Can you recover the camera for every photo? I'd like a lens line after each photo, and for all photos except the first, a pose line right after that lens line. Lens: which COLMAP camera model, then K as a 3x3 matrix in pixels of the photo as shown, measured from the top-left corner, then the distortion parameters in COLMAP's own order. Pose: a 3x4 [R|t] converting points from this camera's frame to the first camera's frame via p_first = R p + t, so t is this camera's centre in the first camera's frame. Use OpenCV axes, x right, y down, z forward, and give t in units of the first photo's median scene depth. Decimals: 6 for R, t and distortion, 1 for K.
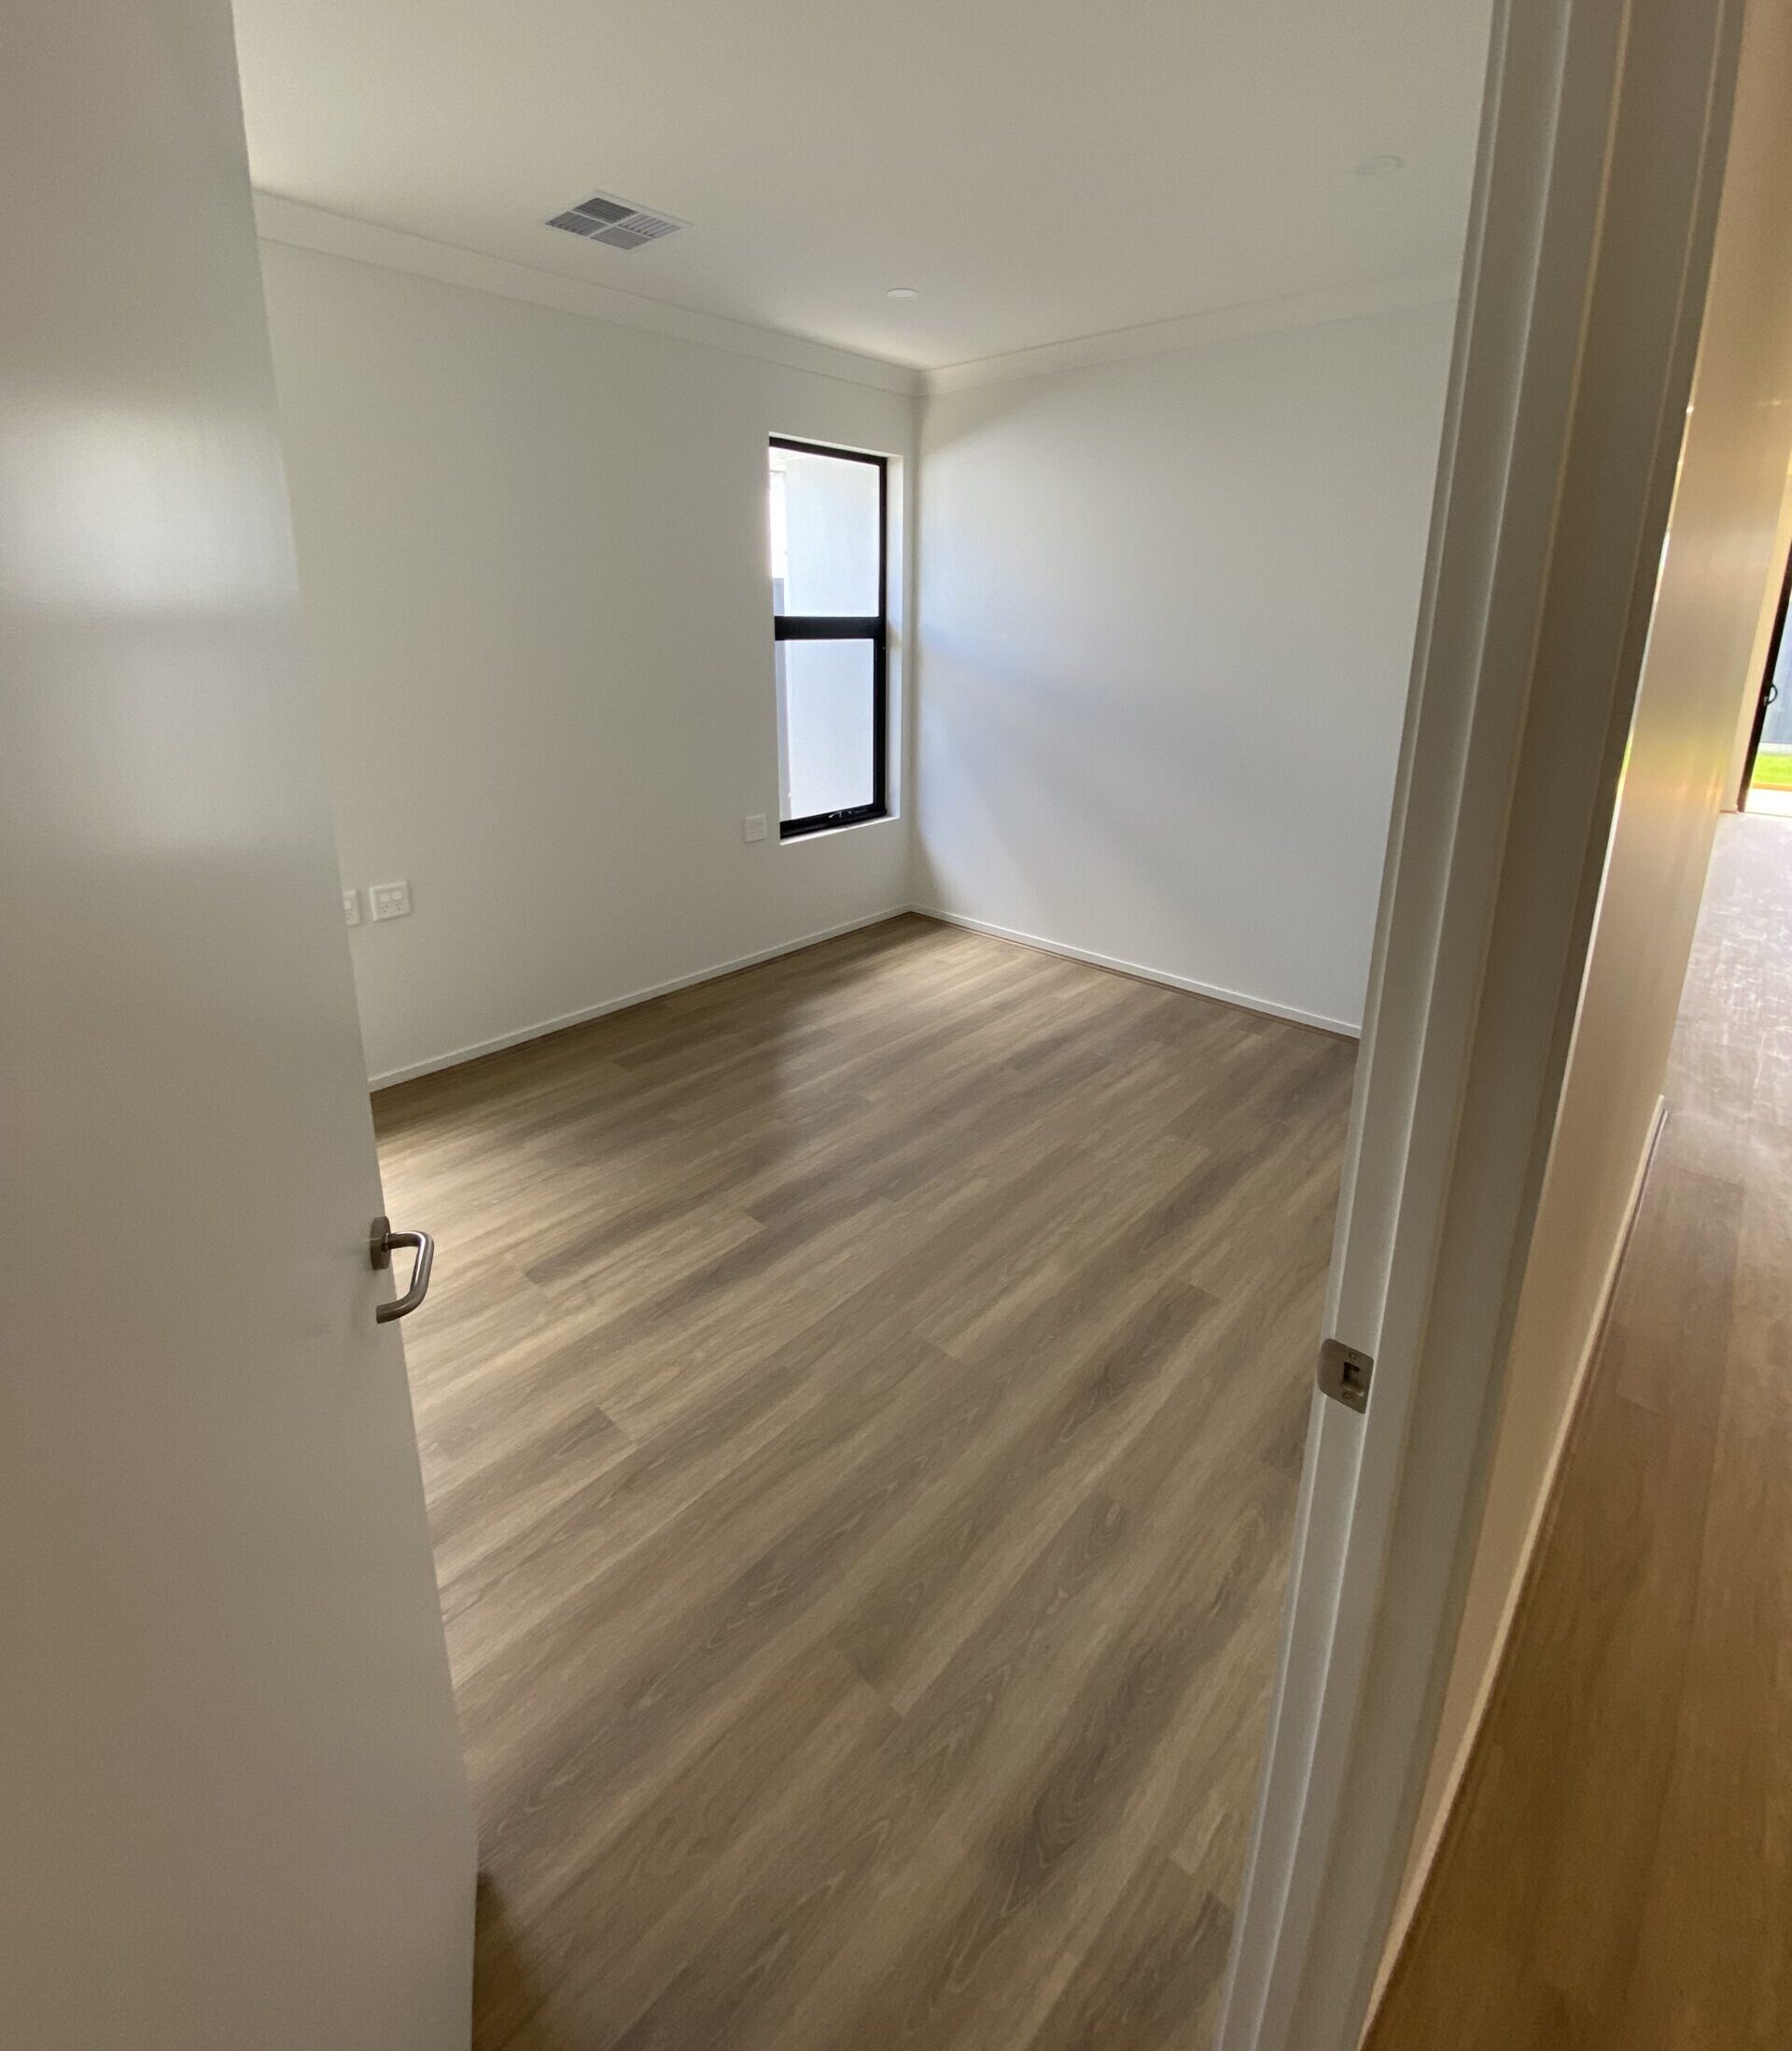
lens RADIAL K [[1250.3, 0, 896.0], [0, 1250.3, 1025.5], [0, 0, 1]] dist [-0.000742, -0.000037]
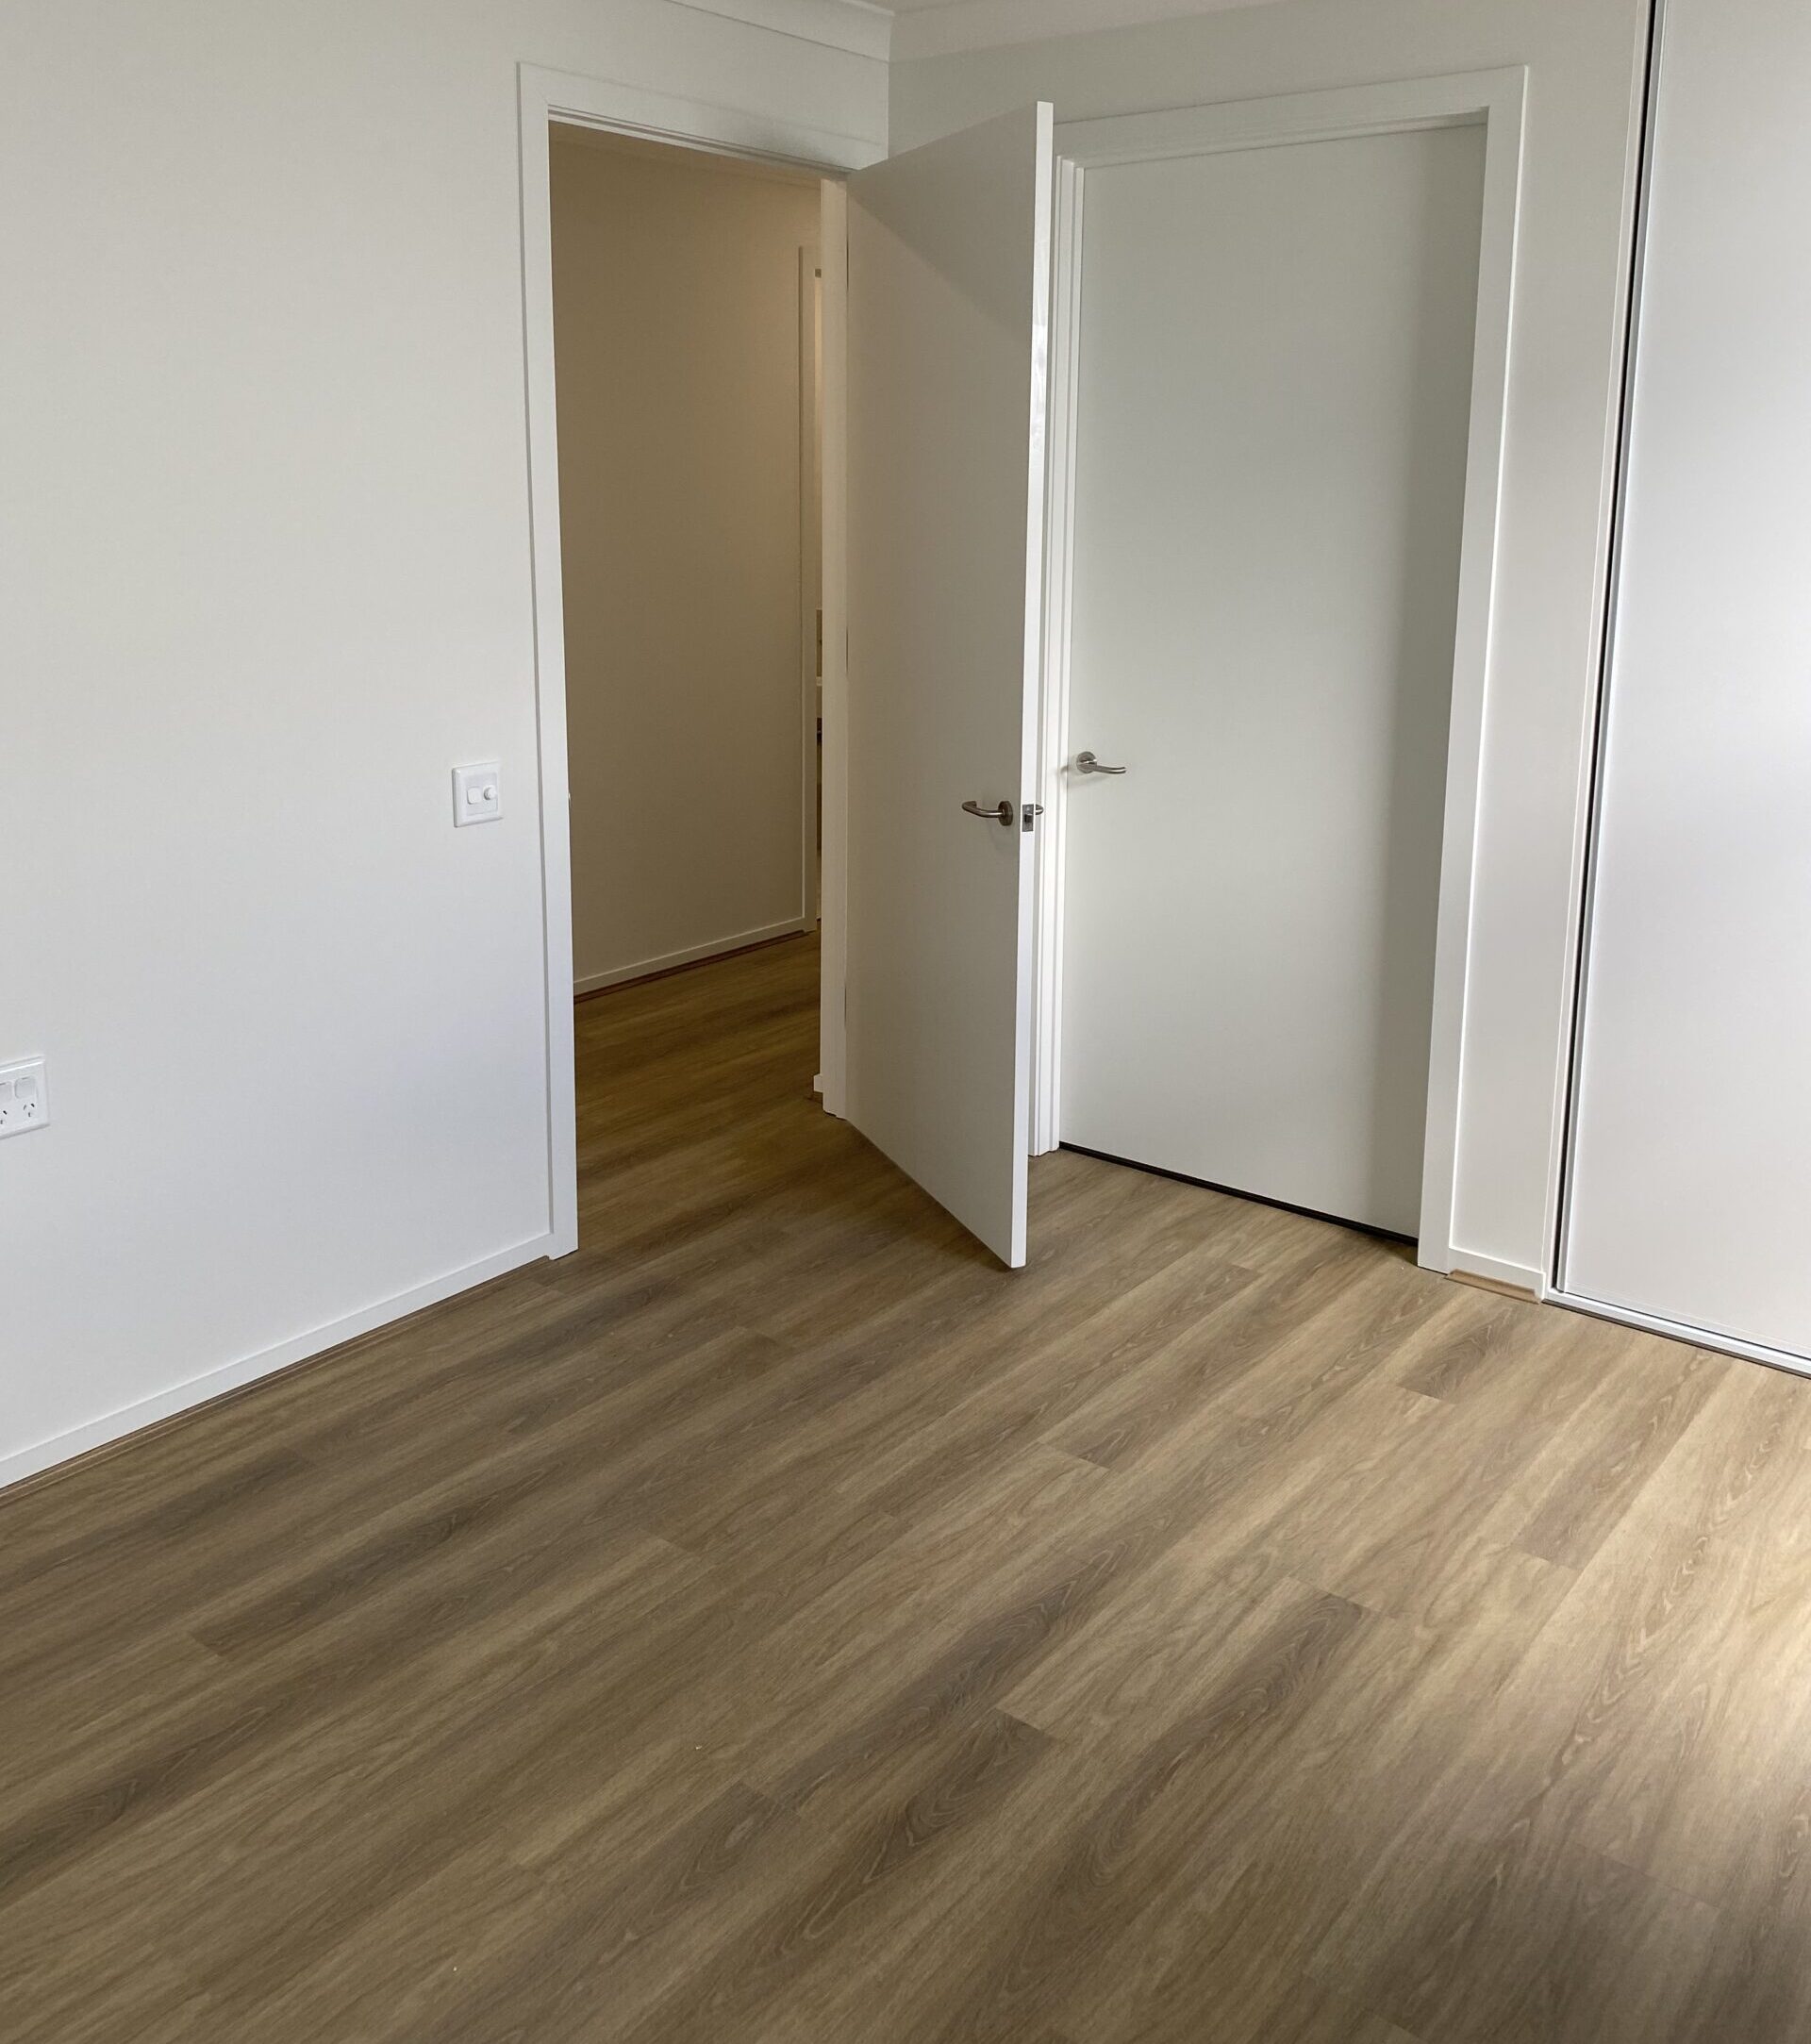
lens RADIAL K [[2351.8, 0, 905.5], [0, 2351.8, 1022.0], [0, 0, 1]] dist [0.009399, 0.028297]
pose [[-0.998017, -0.002215, -0.062913, -0.008561], [-0.034628, 0.853918, 0.519254, -0.666674], [0.052572, 0.520402, -0.852301, 1.950837]]
